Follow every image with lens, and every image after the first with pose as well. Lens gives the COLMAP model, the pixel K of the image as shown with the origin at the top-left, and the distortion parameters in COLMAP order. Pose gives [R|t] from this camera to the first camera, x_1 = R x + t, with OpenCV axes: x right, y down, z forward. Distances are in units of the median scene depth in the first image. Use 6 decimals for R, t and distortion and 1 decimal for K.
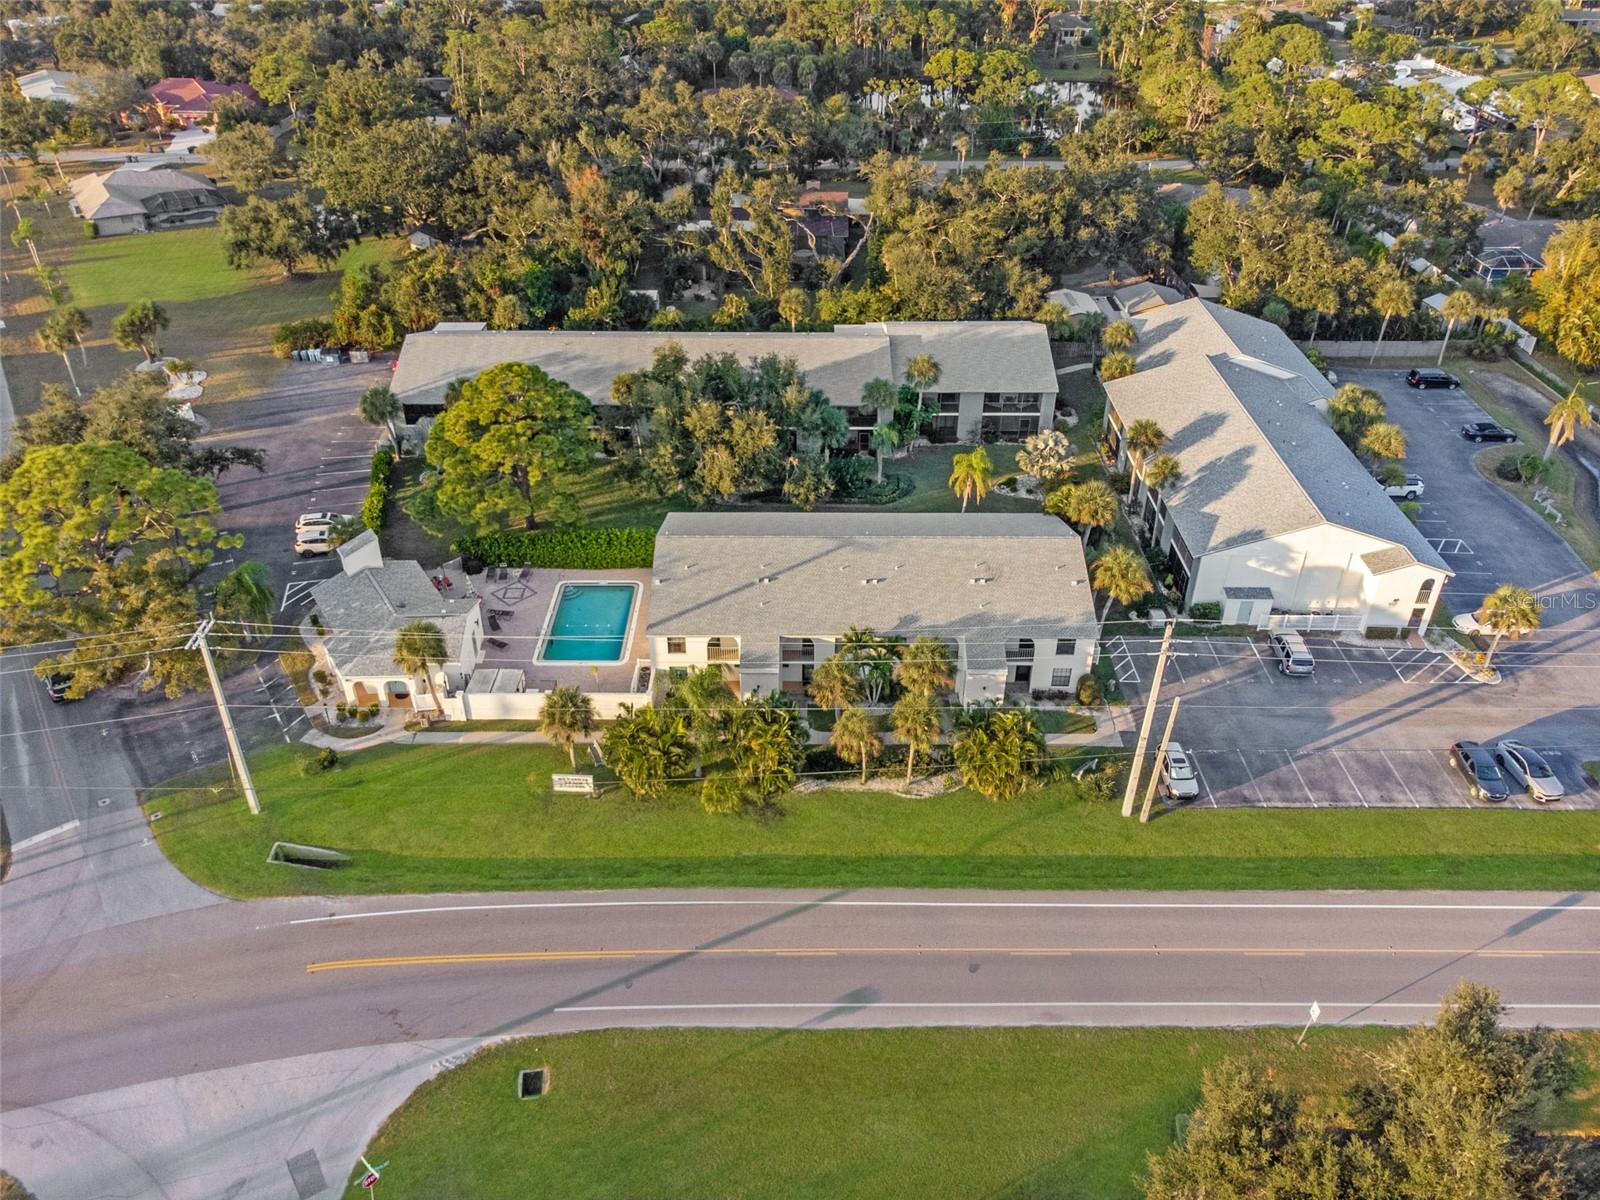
lens RADIAL K [[1165.7, 0, 808.0], [0, 1165.7, 594.3], [0, 0, 1]] dist [0.010171, 0.011331]
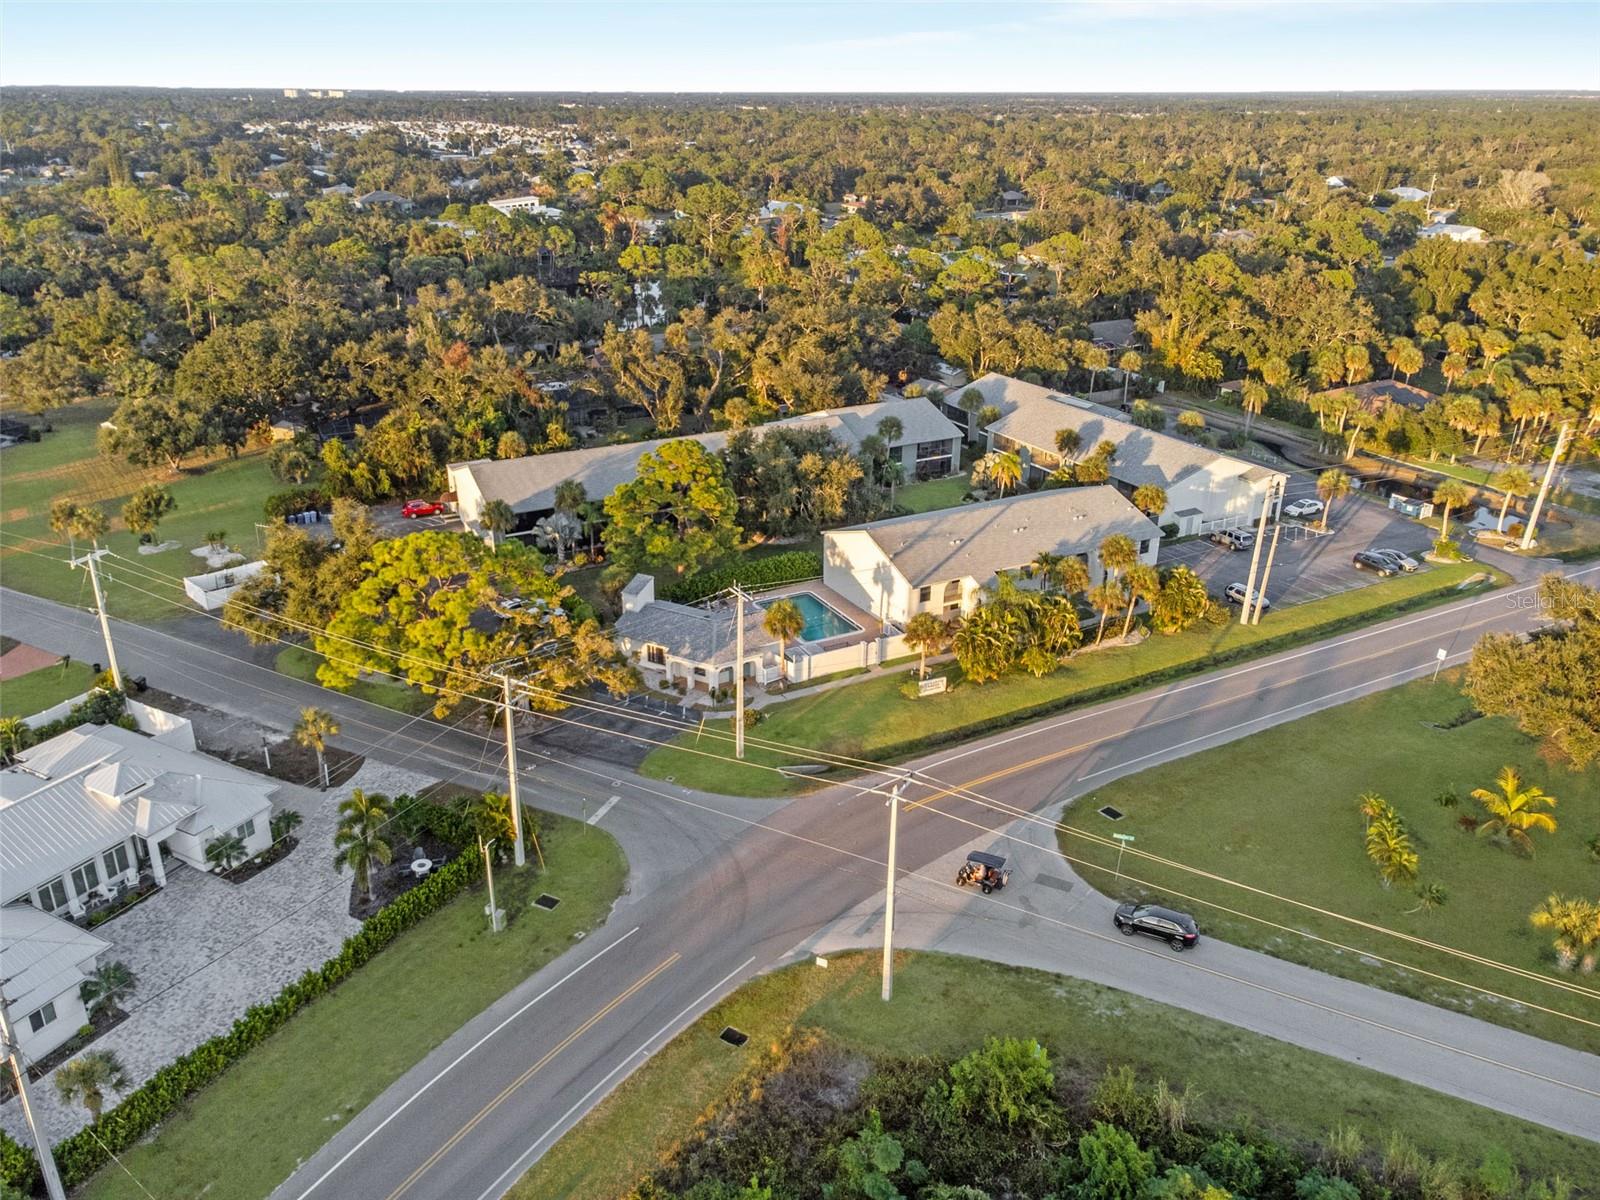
lens RADIAL K [[1138.3, 0, 800.0], [0, 1138.3, 600.0], [0, 0, 1]] dist [0.058398, -0.143160]
pose [[0.885741, -0.190544, 0.423269, -0.593862], [0.260066, 0.959015, -0.112497, 0.118696], [-0.384485, 0.209721, 0.898993, -0.095254]]
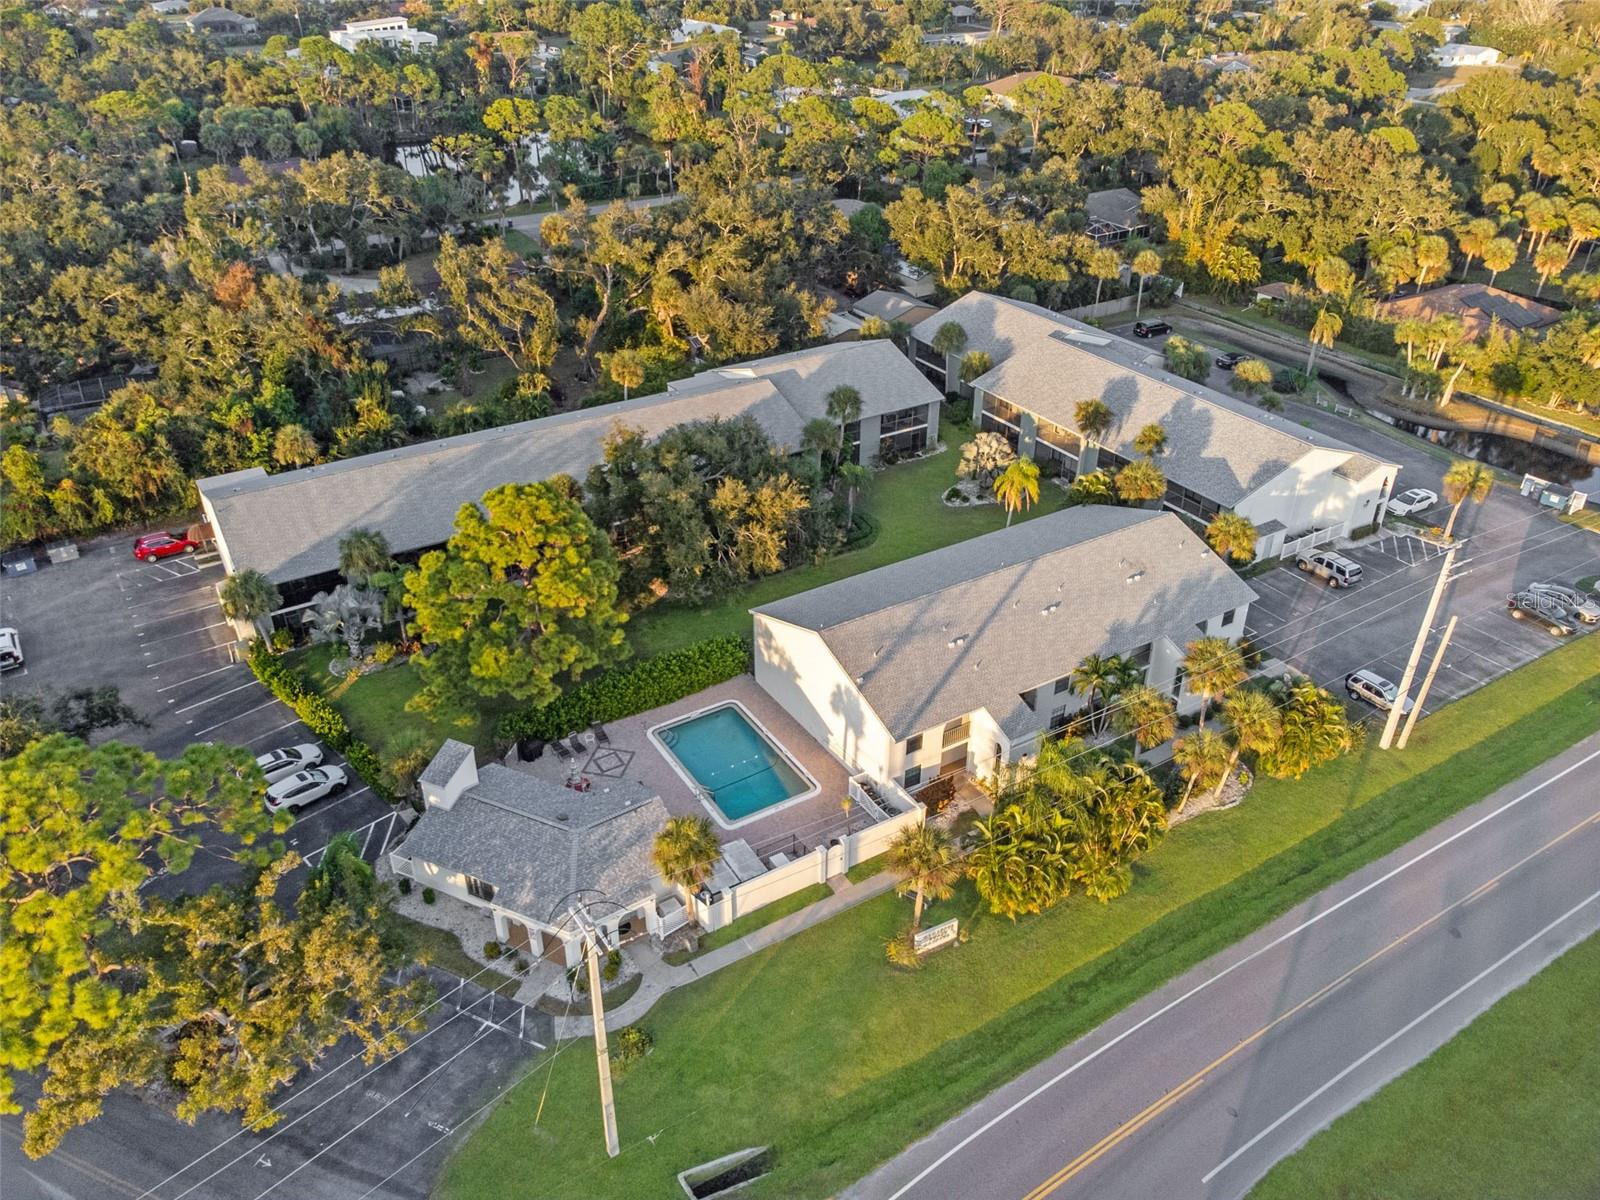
lens RADIAL K [[1165.7, 0, 808.0], [0, 1165.7, 594.3], [0, 0, 1]] dist [0.010171, 0.011331]
pose [[0.853838, -0.272934, 0.443247, -0.393176], [0.291814, 0.956105, 0.026603, -0.078646], [-0.431052, 0.106630, 0.896005, 0.188327]]
